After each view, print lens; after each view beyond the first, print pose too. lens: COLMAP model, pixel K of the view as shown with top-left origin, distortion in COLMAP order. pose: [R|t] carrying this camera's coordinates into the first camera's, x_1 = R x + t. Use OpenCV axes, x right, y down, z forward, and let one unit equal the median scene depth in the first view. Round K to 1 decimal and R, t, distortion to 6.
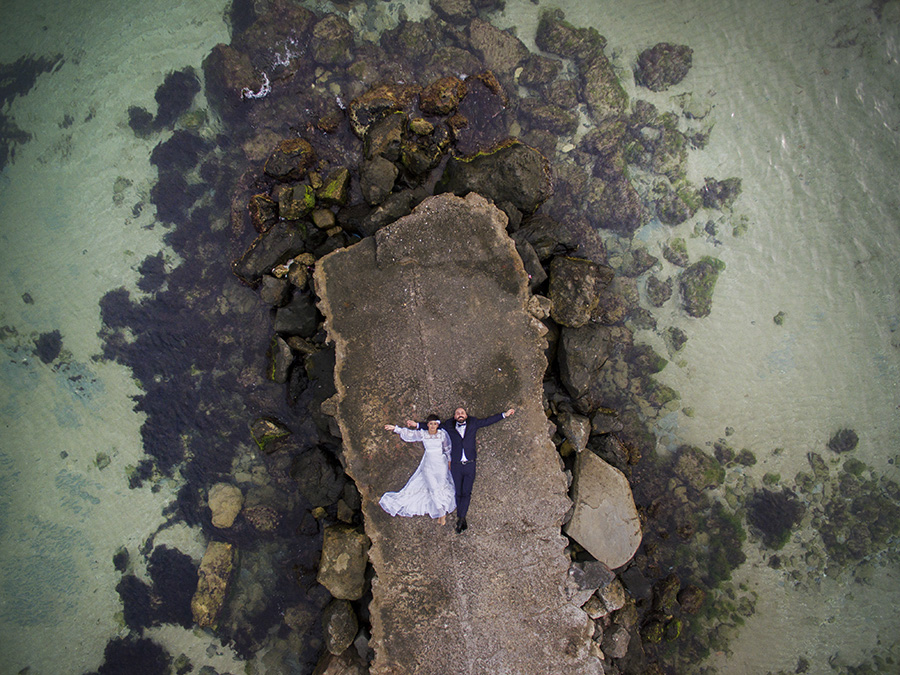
lens RADIAL K [[504.5, 0, 444.6], [0, 504.5, 346.7], [0, 0, 1]] dist [-0.031731, 0.022192]
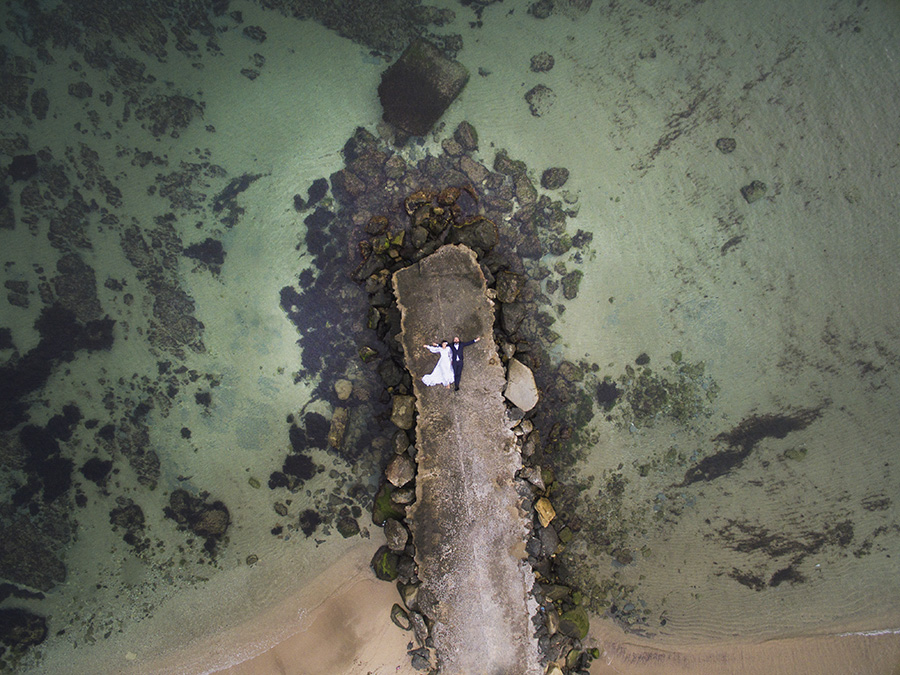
lens RADIAL K [[504.5, 0, 447.9], [0, 504.5, 339.8], [0, 0, 1]] dist [-0.031731, 0.022192]
pose [[0.999972, -0.000769, 0.007500, -0.021947], [0.000837, 0.999959, -0.009040, 0.139138], [-0.007493, 0.009046, 0.999931, -1.181819]]
